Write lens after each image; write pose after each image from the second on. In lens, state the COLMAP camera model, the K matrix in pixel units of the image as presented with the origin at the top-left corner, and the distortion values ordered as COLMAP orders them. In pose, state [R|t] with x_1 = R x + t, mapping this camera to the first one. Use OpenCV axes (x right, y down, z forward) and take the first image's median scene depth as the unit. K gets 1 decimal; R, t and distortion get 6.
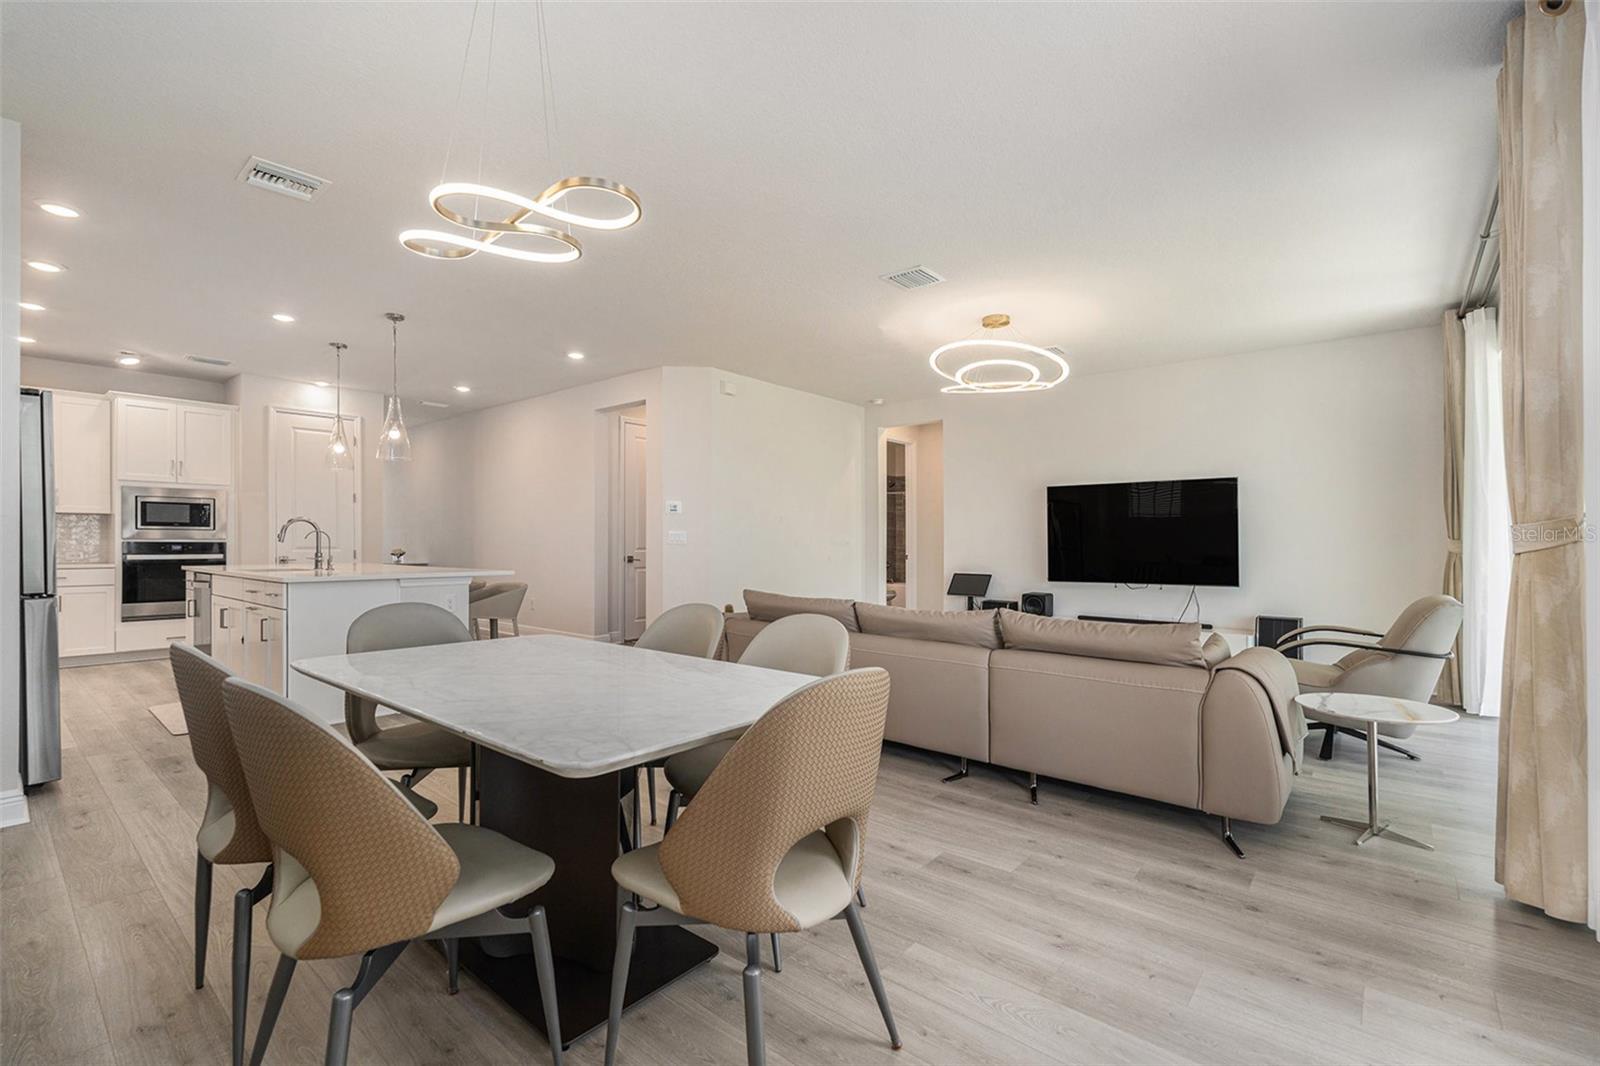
lens RADIAL K [[713.5, 0, 800.0], [0, 713.5, 533.0], [0, 0, 1]] dist [0.002256, 0.000268]
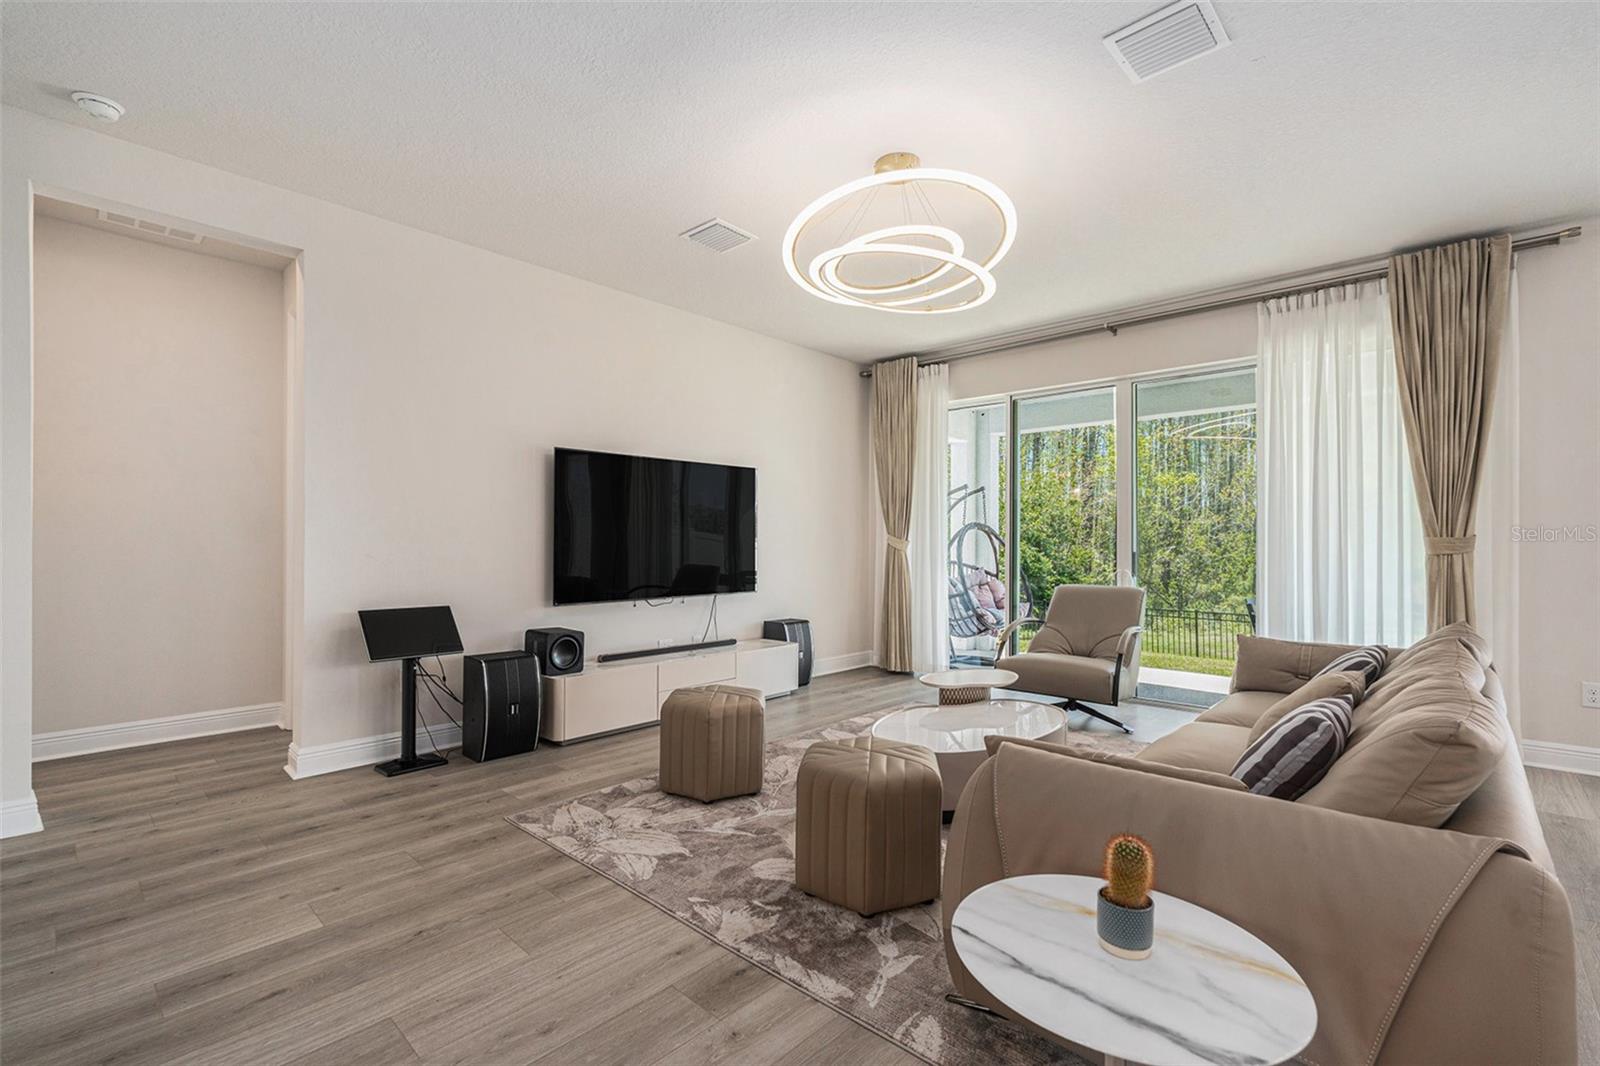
lens RADIAL K [[696.6, 0, 796.1], [0, 696.6, 534.7], [0, 0, 1]] dist [-0.006694, 0.000565]
pose [[0.063131, 0.008697, 0.997967, -0.223273], [-0.016156, 0.999840, -0.007691, 0.010048], [-0.997874, -0.015638, 0.063261, 0.831522]]
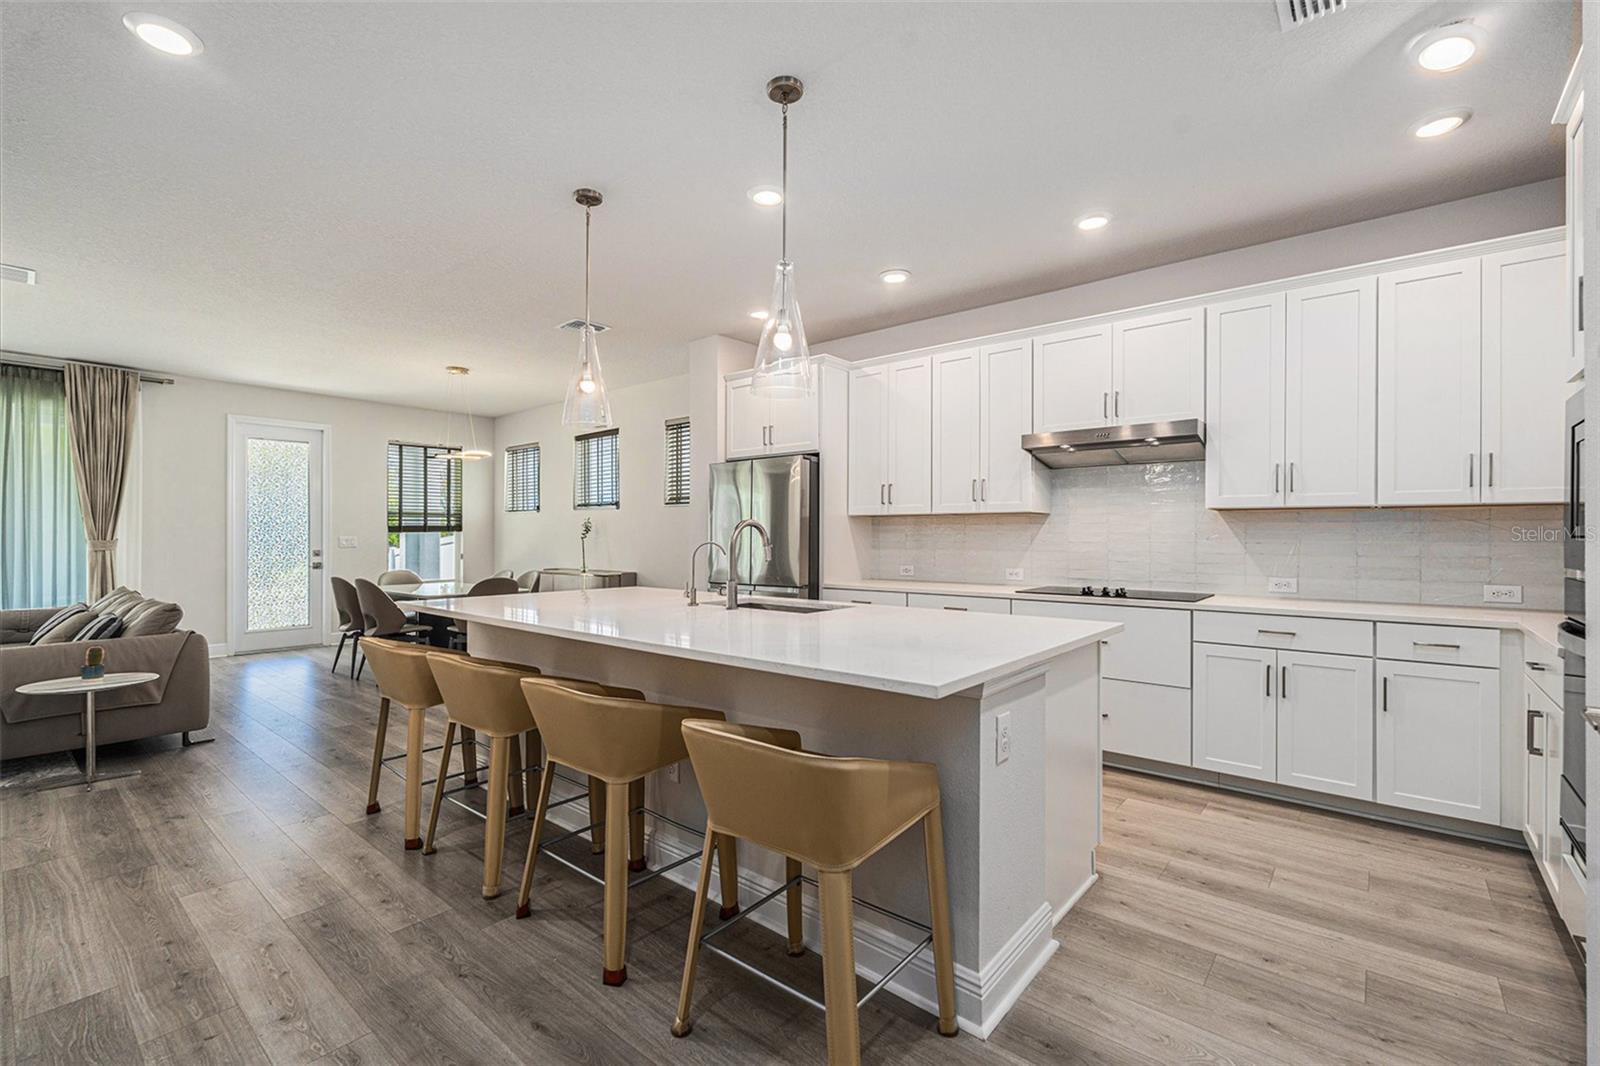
lens RADIAL K [[696.6, 0, 796.1], [0, 696.6, 534.7], [0, 0, 1]] dist [-0.006694, 0.000565]
pose [[-0.999702, -0.003603, 0.024158, -0.583296], [-0.003831, 0.999948, -0.009410, -0.002814], [-0.024122, -0.009500, -0.999664, 1.243352]]
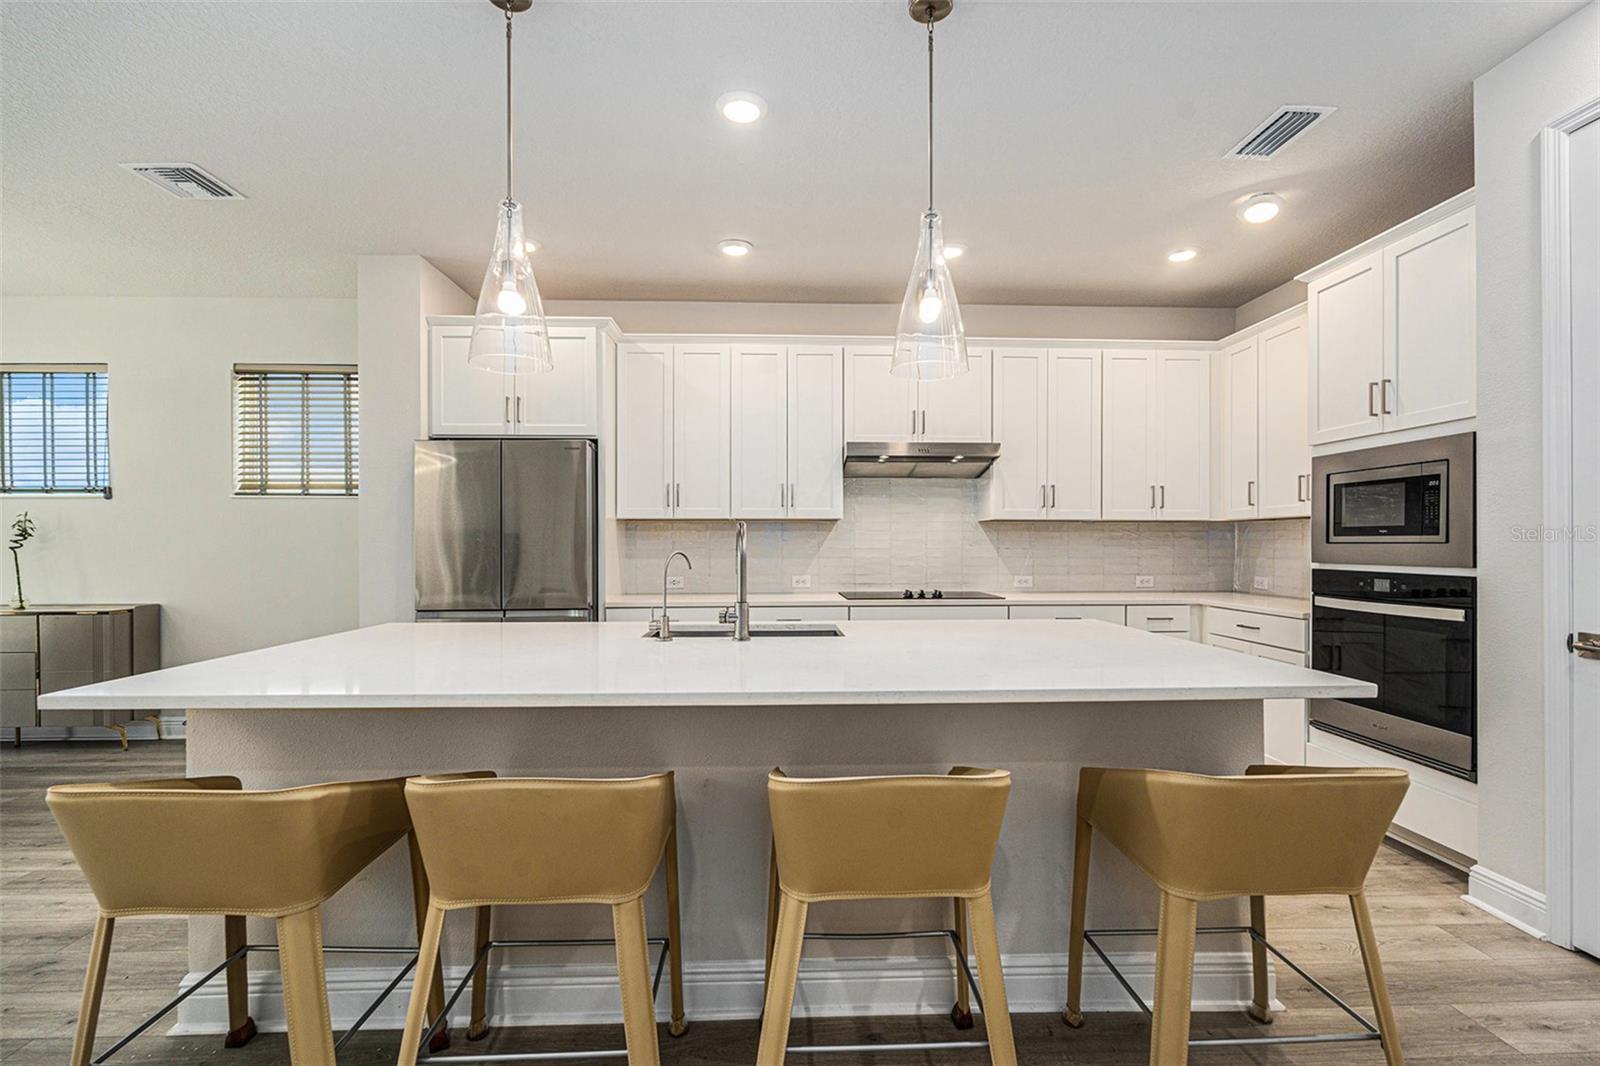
lens RADIAL K [[722.3, 0, 793.2], [0, 722.3, 543.1], [0, 0, 1]] dist [-0.001709, 0.000170]
pose [[-0.756451, -0.001297, -0.654049, -0.324719], [0.004864, 0.999959, -0.007608, -0.003291], [0.654033, -0.008937, -0.756414, 1.083071]]
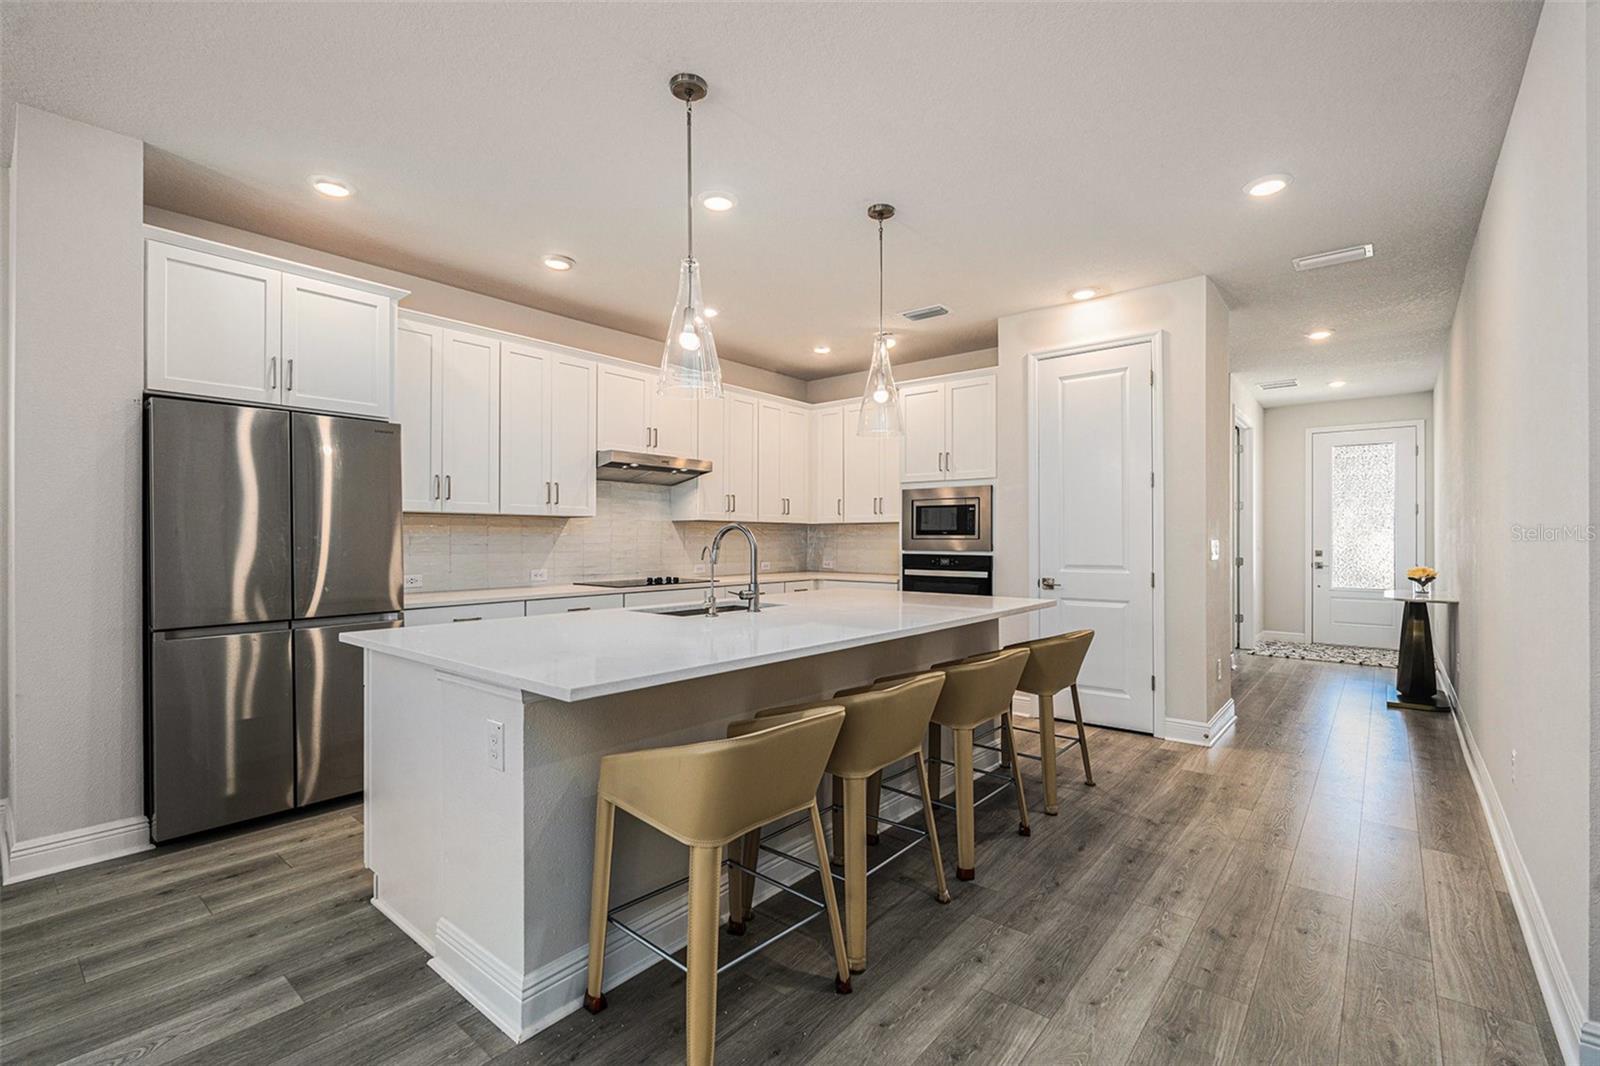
lens RADIAL K [[713.5, 0, 800.0], [0, 713.5, 533.0], [0, 0, 1]] dist [0.002256, 0.000268]
pose [[-0.017110, -0.008157, -0.999820, -0.074153], [0.006633, 0.999944, -0.008272, -0.006140], [0.999832, -0.006773, -0.017055, 0.843117]]
